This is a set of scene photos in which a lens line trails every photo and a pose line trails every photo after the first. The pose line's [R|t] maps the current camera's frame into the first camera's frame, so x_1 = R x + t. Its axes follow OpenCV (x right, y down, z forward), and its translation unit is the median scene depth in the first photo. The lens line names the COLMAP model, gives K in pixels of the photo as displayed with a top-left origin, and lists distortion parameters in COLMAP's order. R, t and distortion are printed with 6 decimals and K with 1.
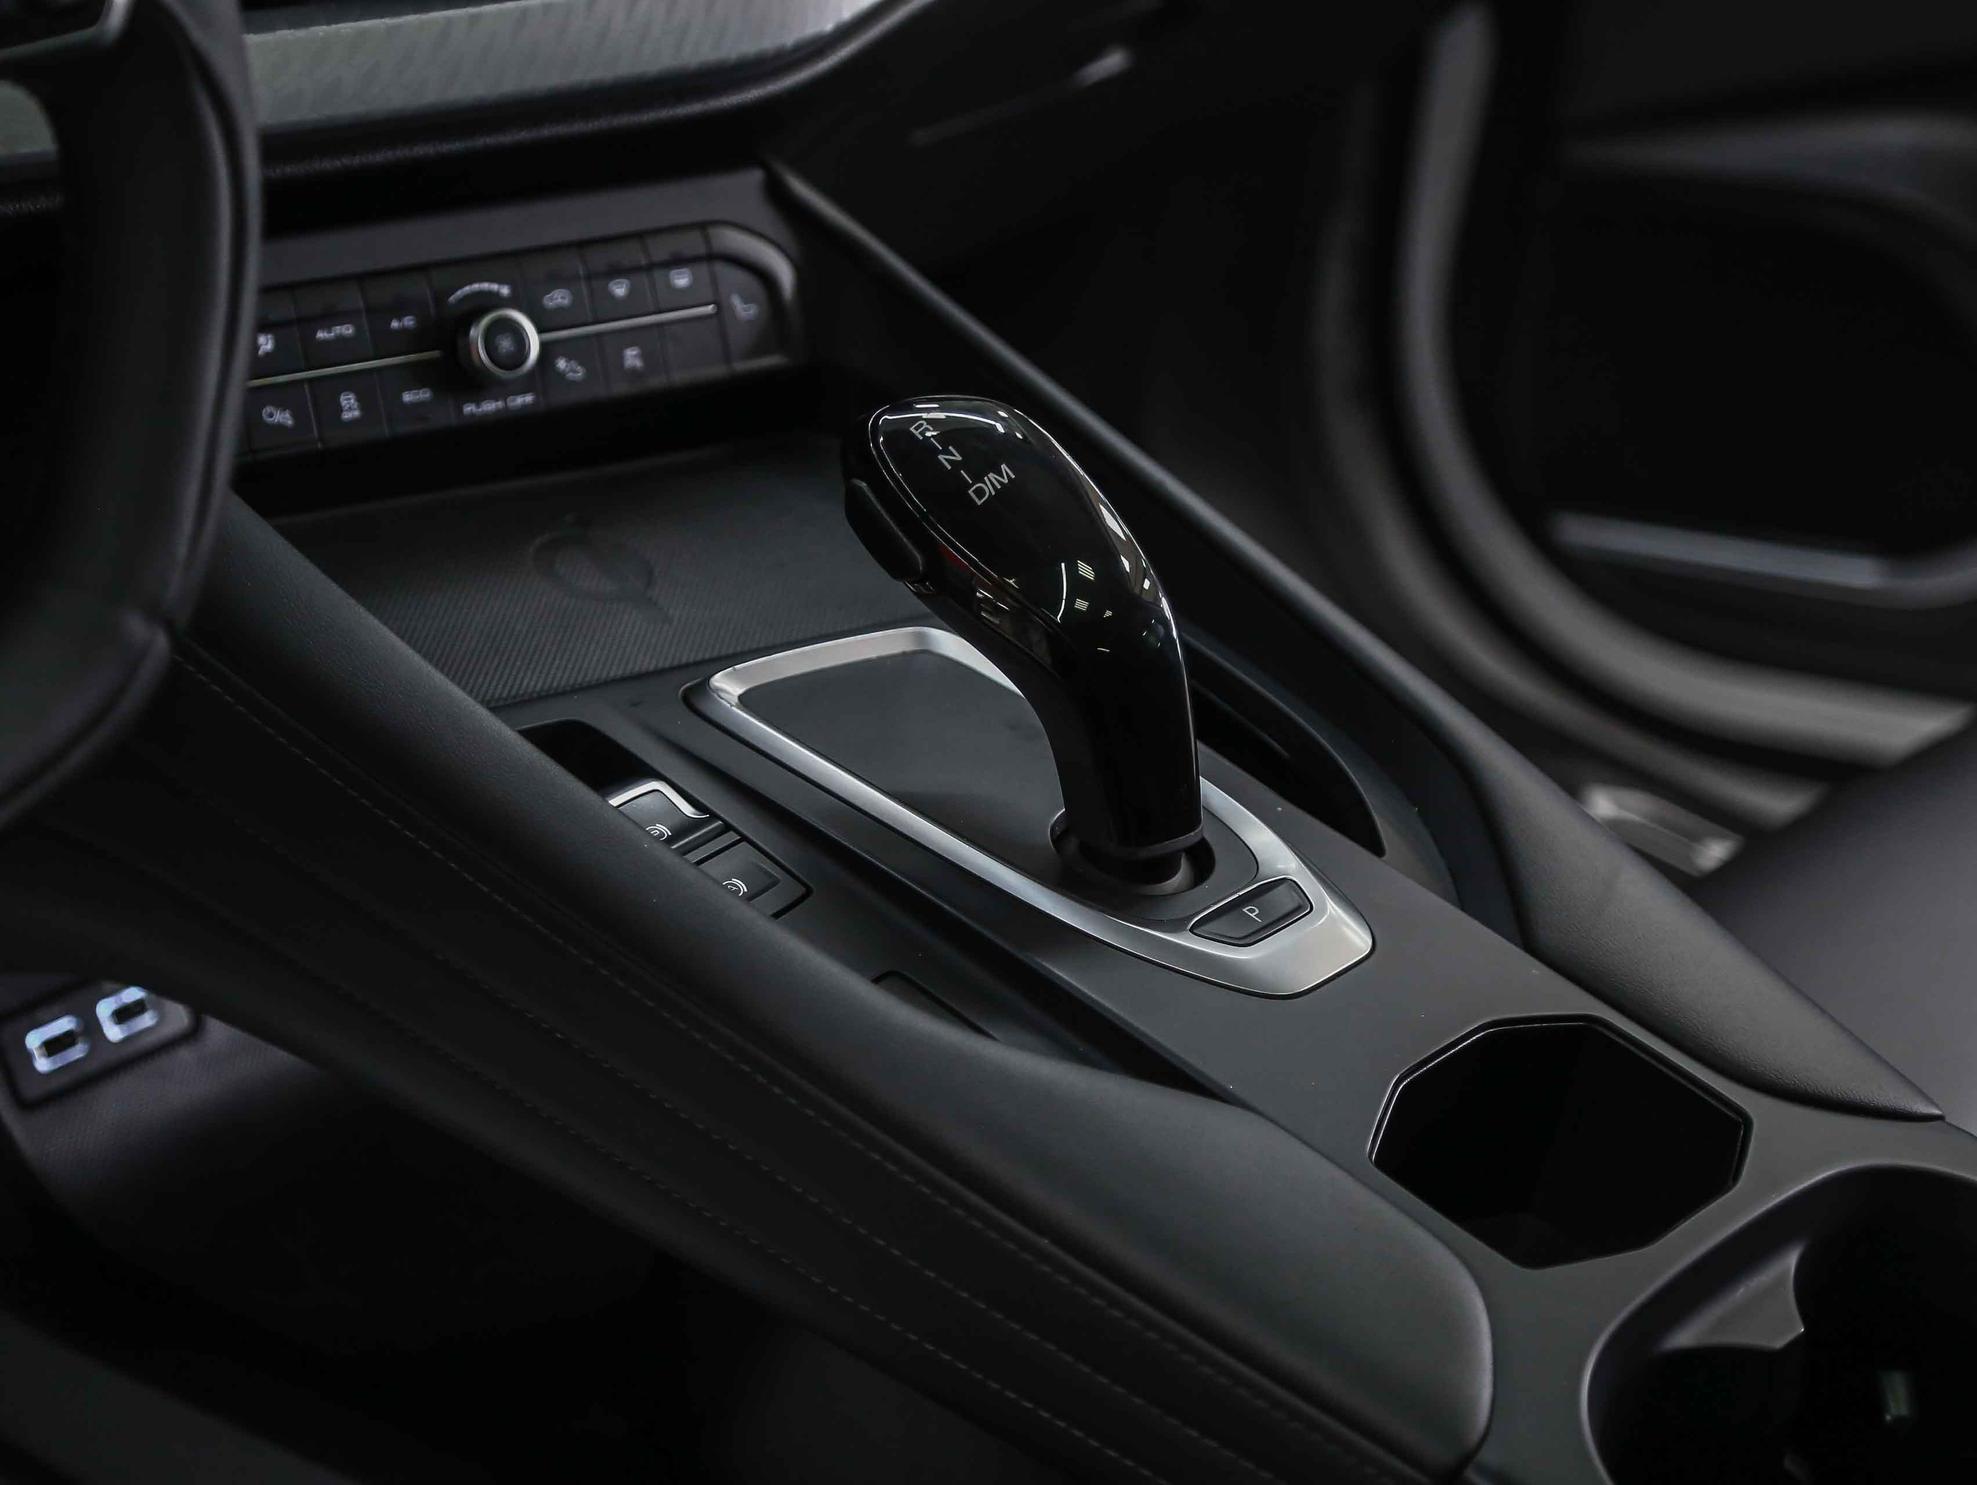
lens RADIAL K [[4604.0, 0, 988.5], [0, 4604.0, 742.5], [0, 0, 1]] dist [0.314928, -0.298006]
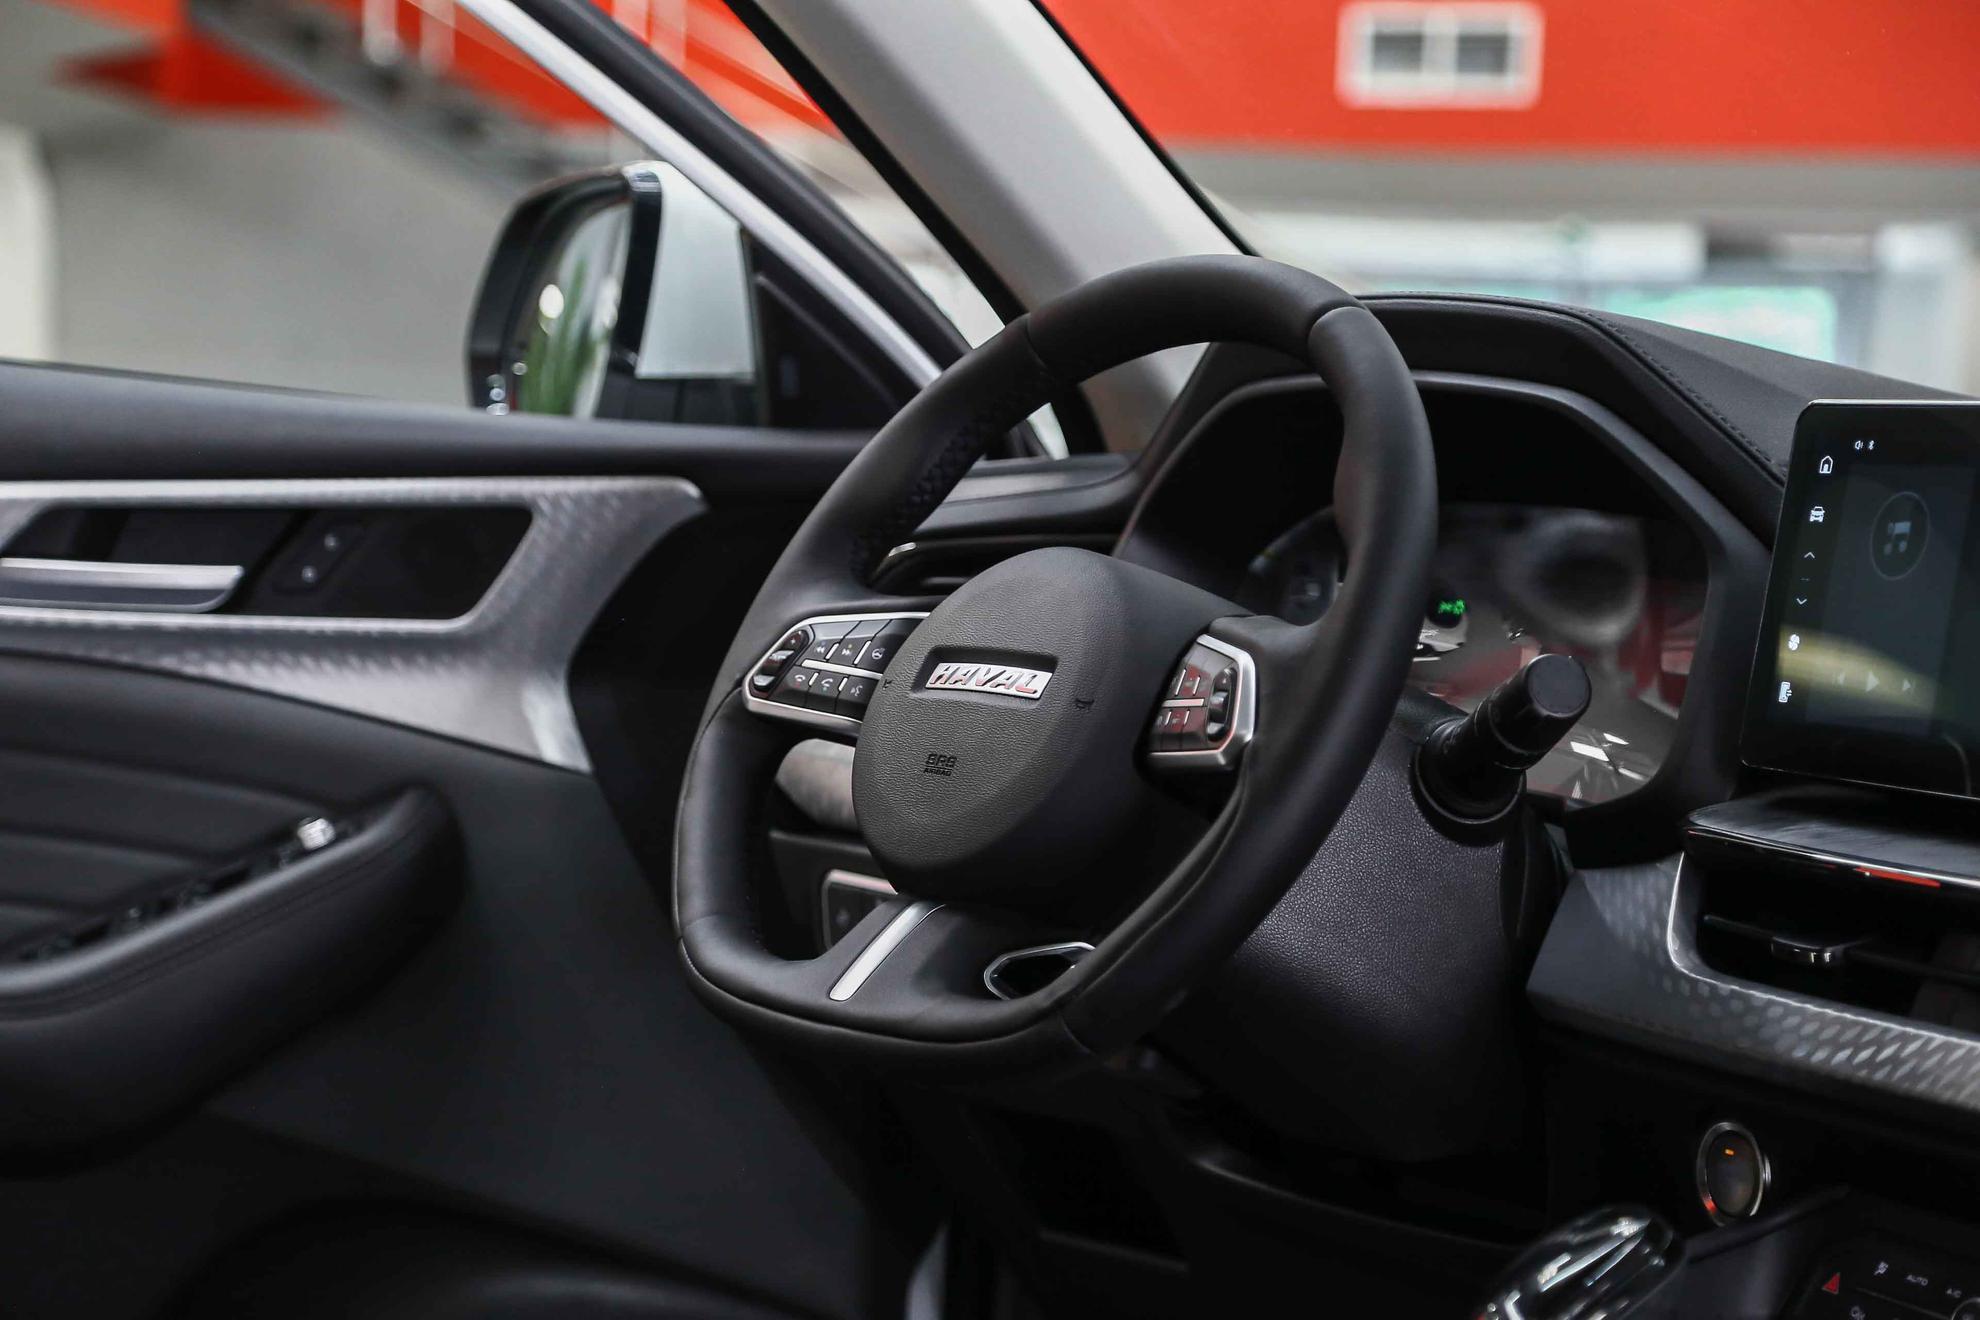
lens RADIAL K [[4109.8, 0, 990.0], [0, 4109.8, 660.0], [0, 0, 1]] dist [0.338055, 0.557580]
pose [[-0.178085, -0.084349, -0.980393, 1.134318], [-0.536245, 0.843697, 0.024819, -0.126645], [0.825062, 0.530151, -0.195482, 0.922117]]
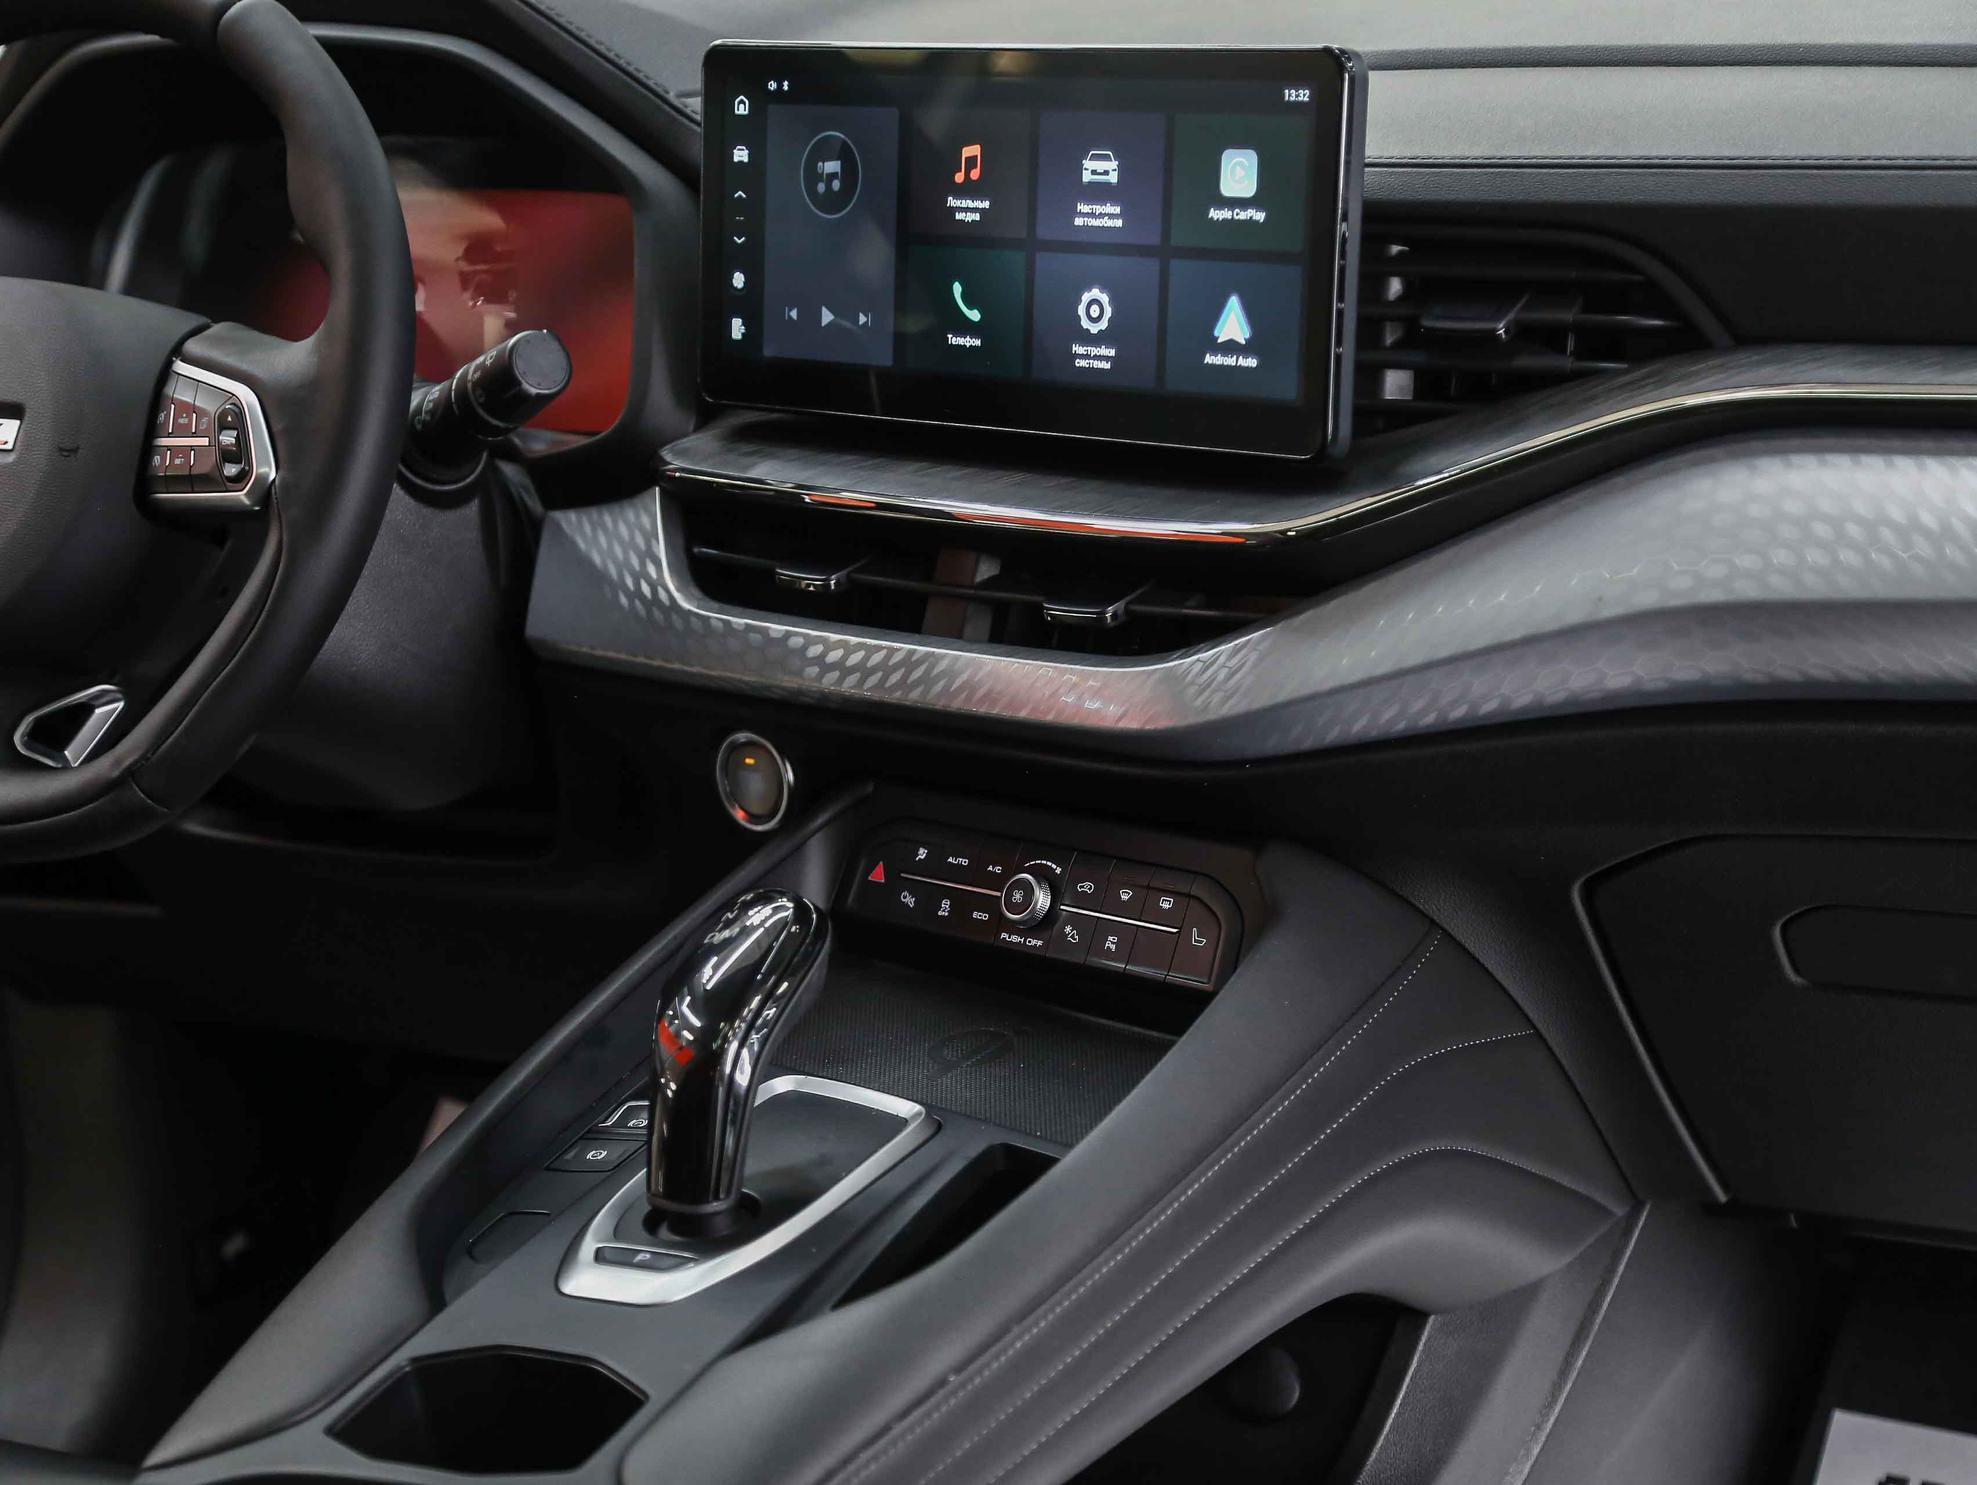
lens RADIAL K [[4007.1, 0, 988.5], [0, 4007.1, 742.5], [0, 0, 1]] dist [0.180168, 0.010549]
pose [[0.196760, 0.113936, -0.973809, 1.133726], [-0.395179, 0.918190, 0.027582, -0.164065], [0.897284, 0.379402, 0.225688, 0.699153]]
